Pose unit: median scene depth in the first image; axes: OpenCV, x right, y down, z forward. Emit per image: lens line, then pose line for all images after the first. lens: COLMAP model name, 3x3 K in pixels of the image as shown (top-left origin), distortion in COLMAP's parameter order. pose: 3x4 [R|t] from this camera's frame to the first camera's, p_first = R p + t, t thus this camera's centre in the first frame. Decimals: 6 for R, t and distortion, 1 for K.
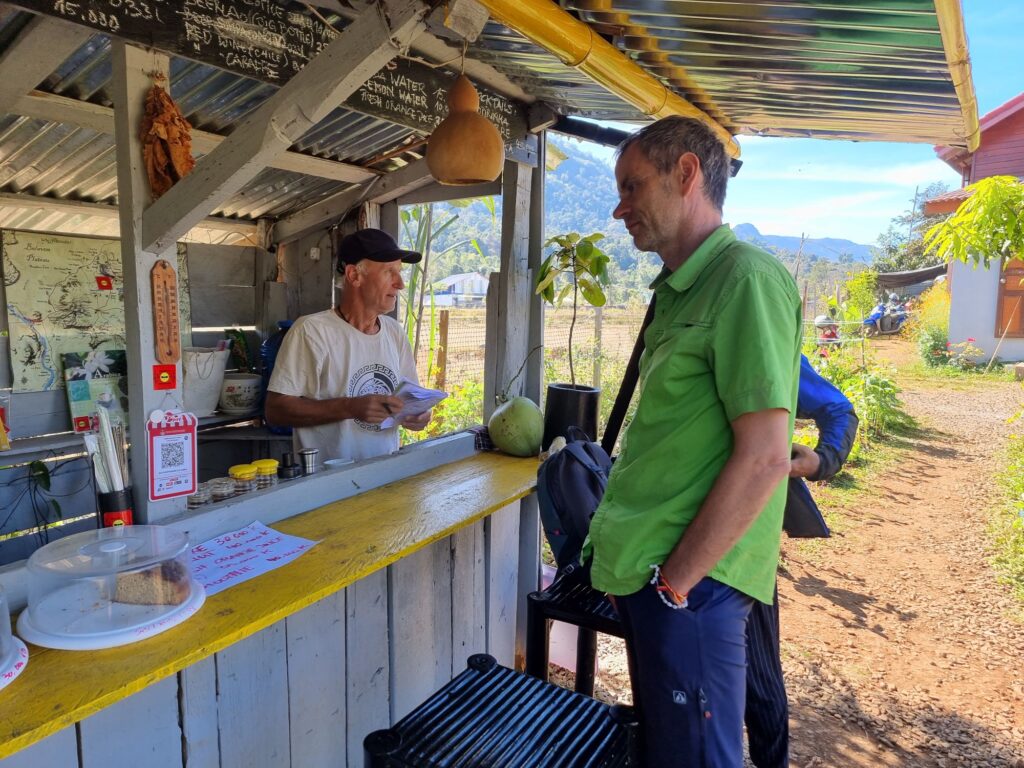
lens RADIAL K [[722.0, 0, 512.0], [0, 722.0, 384.0], [0, 0, 1]] dist [0.058209, -0.071452]
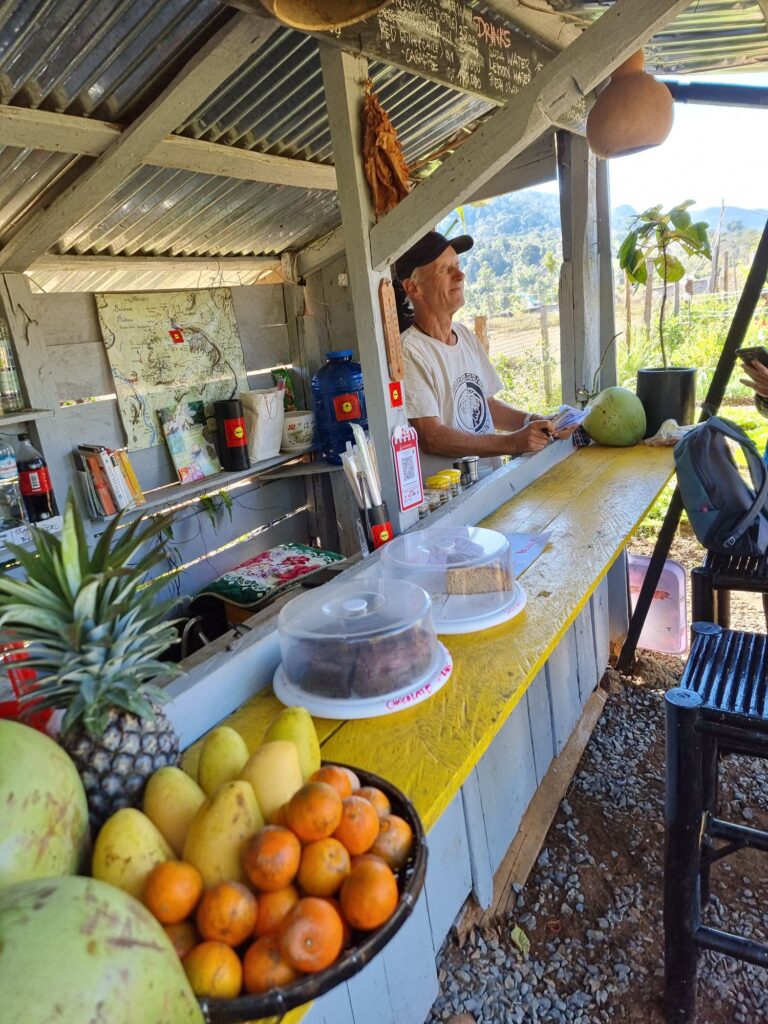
lens RADIAL K [[722.0, 0, 384.0], [0, 722.0, 512.0], [0, 0, 1]] dist [0.058209, -0.071452]
pose [[0.988145, -0.129931, -0.081782, -0.240808], [0.140073, 0.981059, 0.133800, 0.008241], [0.062848, -0.143670, 0.987628, -0.025527]]
